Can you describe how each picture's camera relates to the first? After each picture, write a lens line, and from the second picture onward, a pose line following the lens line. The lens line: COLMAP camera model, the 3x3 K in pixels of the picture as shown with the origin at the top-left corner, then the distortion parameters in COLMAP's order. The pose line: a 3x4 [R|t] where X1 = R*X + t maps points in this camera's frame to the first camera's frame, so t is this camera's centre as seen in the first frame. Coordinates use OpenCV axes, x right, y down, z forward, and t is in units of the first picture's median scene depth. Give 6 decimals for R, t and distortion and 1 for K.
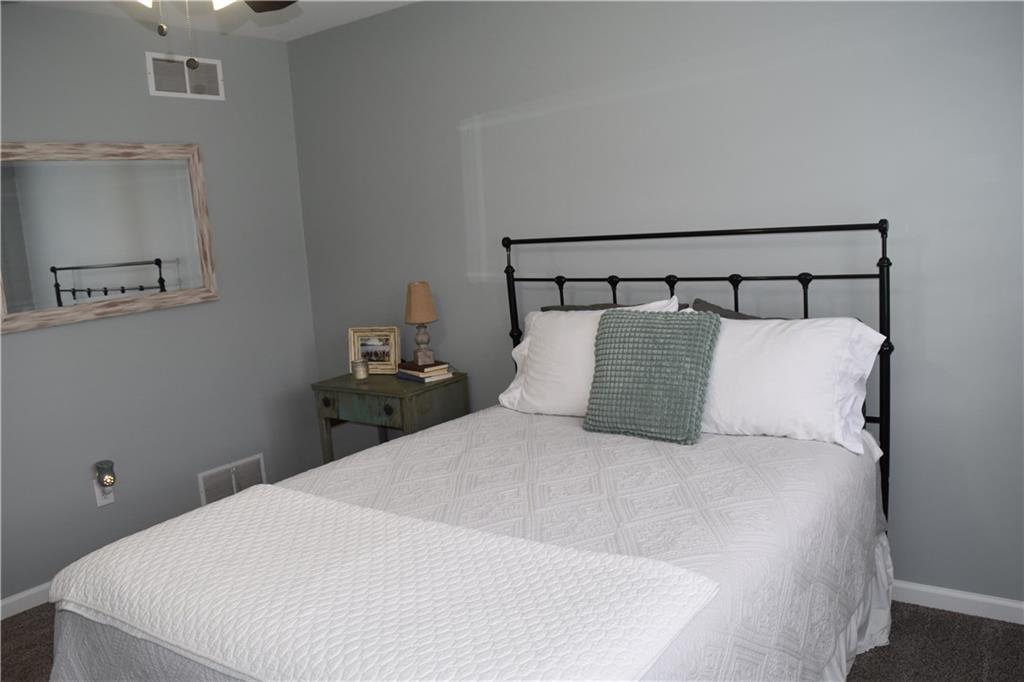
lens RADIAL K [[836.6, 0, 514.9], [0, 836.6, 341.3], [0, 0, 1]] dist [-0.017143, -0.010491]
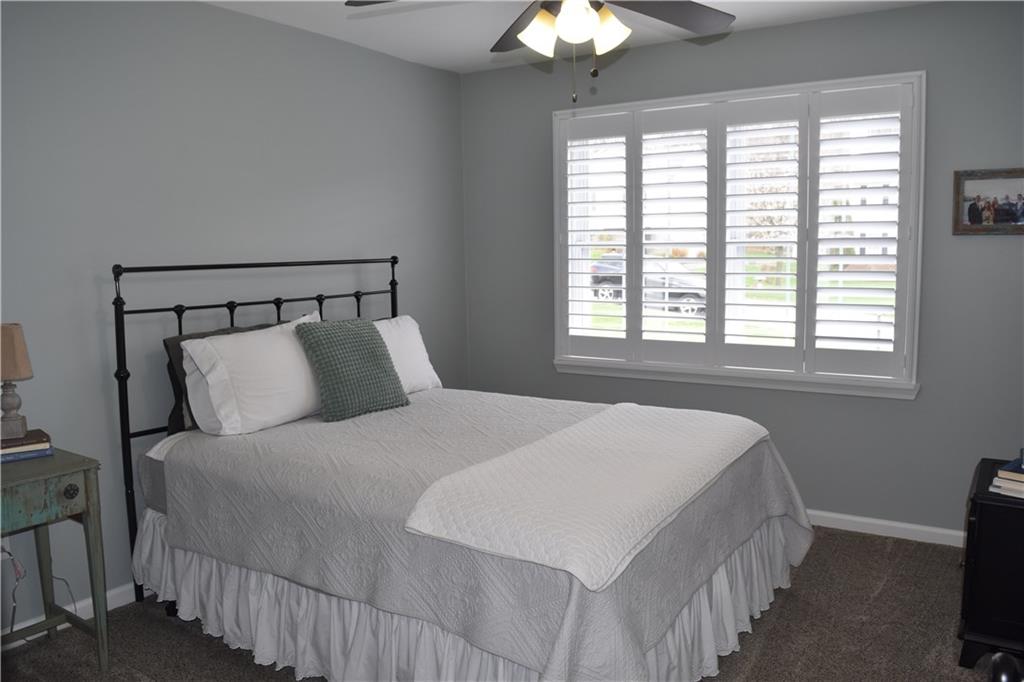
lens RADIAL K [[836.6, 0, 510.1], [0, 836.6, 337.9], [0, 0, 1]] dist [-0.017143, -0.010491]
pose [[-0.045045, -0.052653, 0.997596, -0.914431], [0.152993, 0.986466, 0.058974, -0.036545], [-0.987200, 0.155282, -0.036379, 0.636227]]
